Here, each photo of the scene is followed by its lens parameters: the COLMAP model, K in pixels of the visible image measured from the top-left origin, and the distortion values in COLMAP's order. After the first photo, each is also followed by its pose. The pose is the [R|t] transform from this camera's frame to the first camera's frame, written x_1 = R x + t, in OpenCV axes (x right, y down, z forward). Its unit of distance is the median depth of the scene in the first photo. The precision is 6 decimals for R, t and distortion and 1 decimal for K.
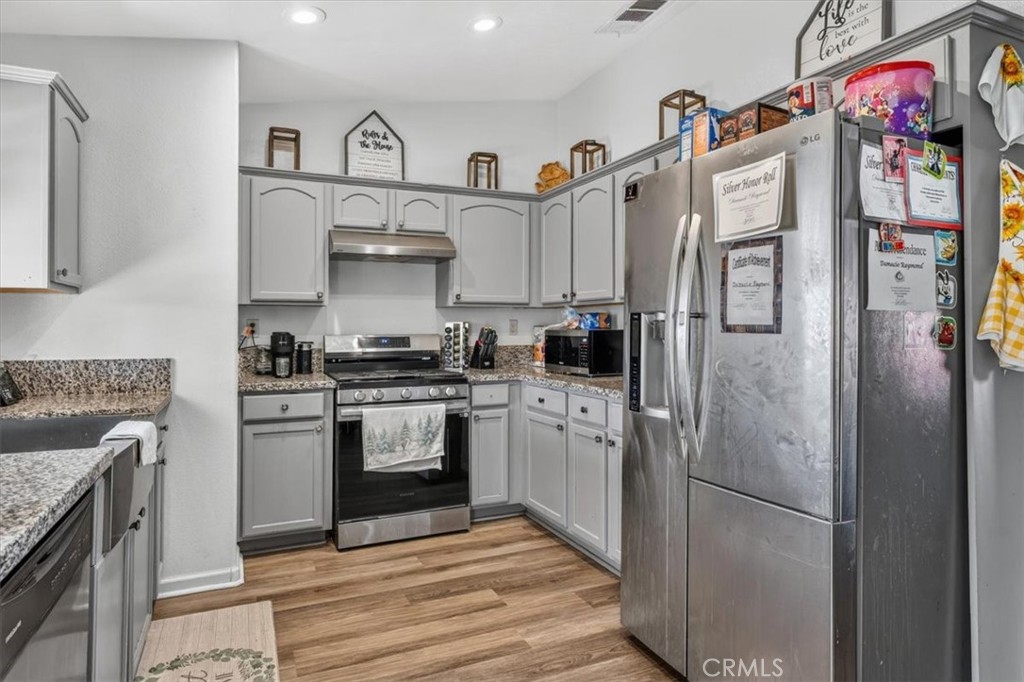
lens RADIAL K [[594.7, 0, 505.0], [0, 594.7, 318.8], [0, 0, 1]] dist [-0.001454, 0.002838]
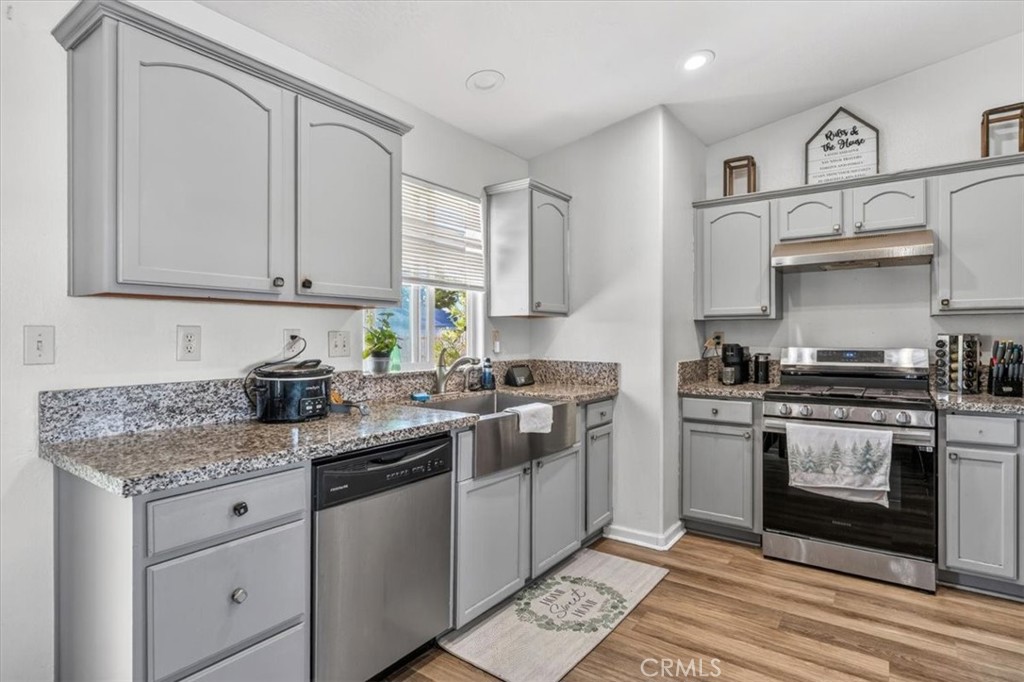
lens RADIAL K [[532.2, 0, 511.1], [0, 532.2, 335.7], [0, 0, 1]] dist [-0.003383, 0.001986]
pose [[0.503406, -0.000881, -0.864050, 0.333605], [0.010926, 0.999926, 0.005346, -0.003318], [0.863981, -0.012132, 0.503378, 0.181063]]
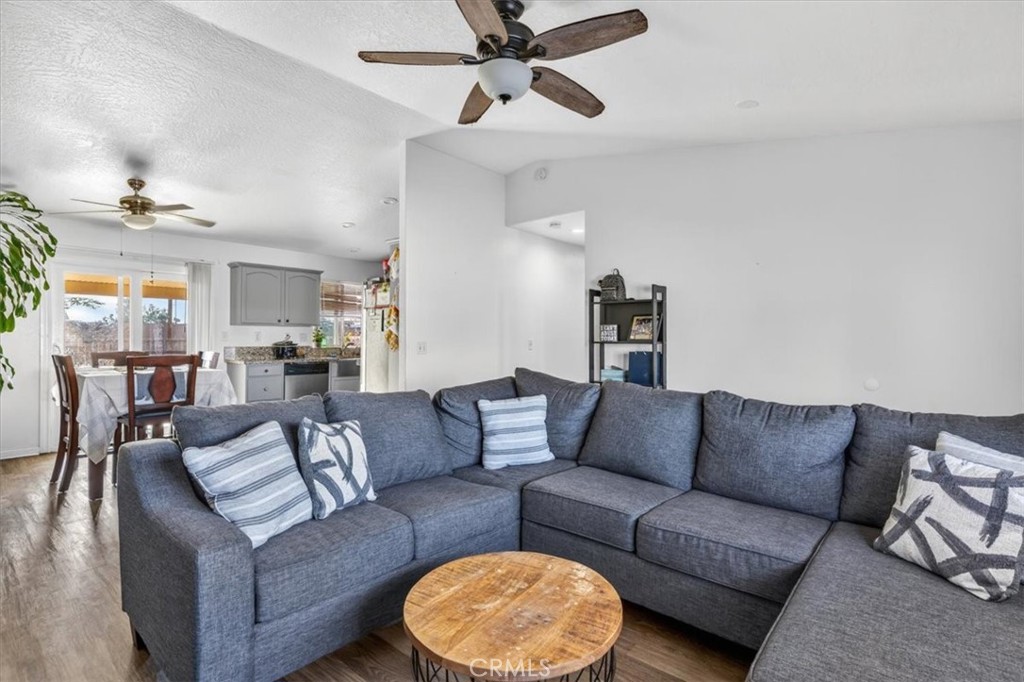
lens RADIAL K [[500.1, 0, 520.1], [0, 500.1, 338.7], [0, 0, 1]] dist [0.003182, -0.001282]
pose [[0.430981, -0.000058, -0.902361, 2.219017], [0.006536, 0.999974, 0.003057, 0.017500], [0.902337, -0.007215, 0.430970, 0.267656]]
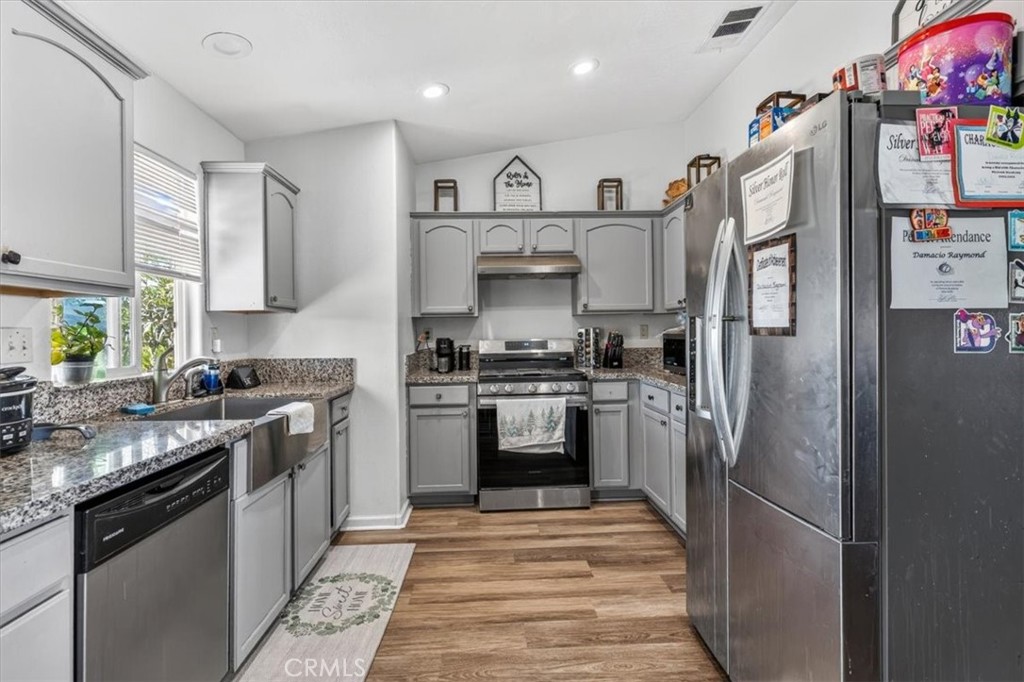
lens RADIAL K [[500.1, 0, 510.7], [0, 500.1, 327.6], [0, 0, 1]] dist [0.003182, -0.001282]
pose [[0.930603, -0.016731, -0.365647, 0.193100], [0.018720, 0.999823, 0.001896, 0.000604], [0.365551, -0.008609, 0.930752, 0.050799]]
